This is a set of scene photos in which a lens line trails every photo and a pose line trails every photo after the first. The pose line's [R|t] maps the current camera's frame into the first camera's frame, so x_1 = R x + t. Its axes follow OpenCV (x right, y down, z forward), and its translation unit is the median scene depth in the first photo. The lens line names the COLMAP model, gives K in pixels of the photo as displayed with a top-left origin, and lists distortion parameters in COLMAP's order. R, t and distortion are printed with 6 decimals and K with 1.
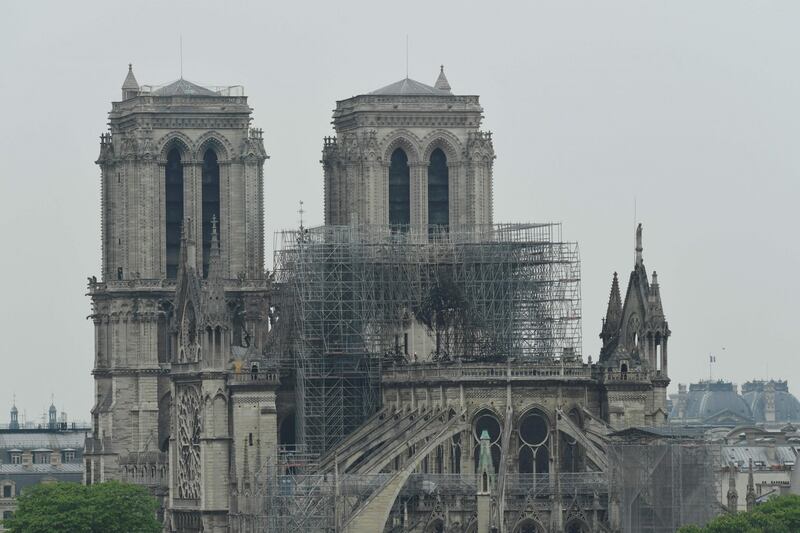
lens RADIAL K [[5344.1, 0, 400.0], [0, 5344.1, 266.5], [0, 0, 1]] dist [1.064504, -20.025545]
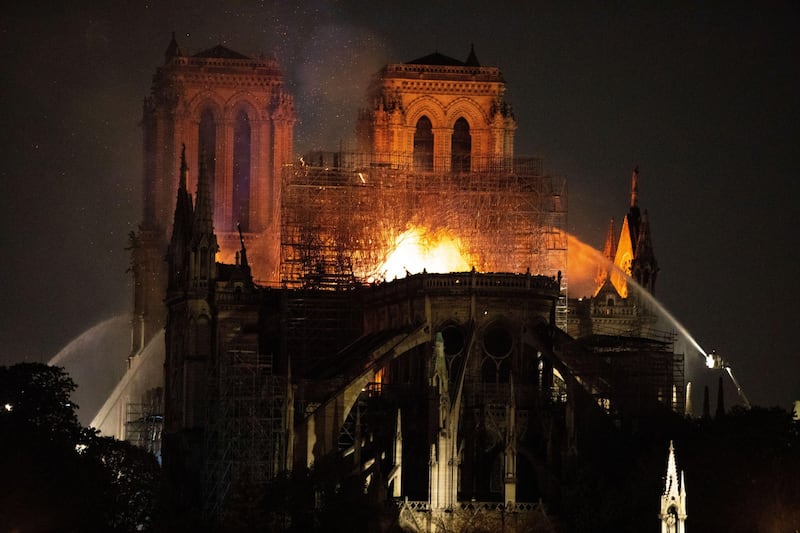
lens RADIAL K [[3966.8, 0, 400.0], [0, 3966.8, 266.5], [0, 0, 1]] dist [1.438273, 4.941069]
pose [[0.998227, 0.024192, -0.054375, 0.038516], [-0.026217, 0.998977, -0.036836, 0.036613], [0.053428, 0.038197, 0.997841, 0.225235]]
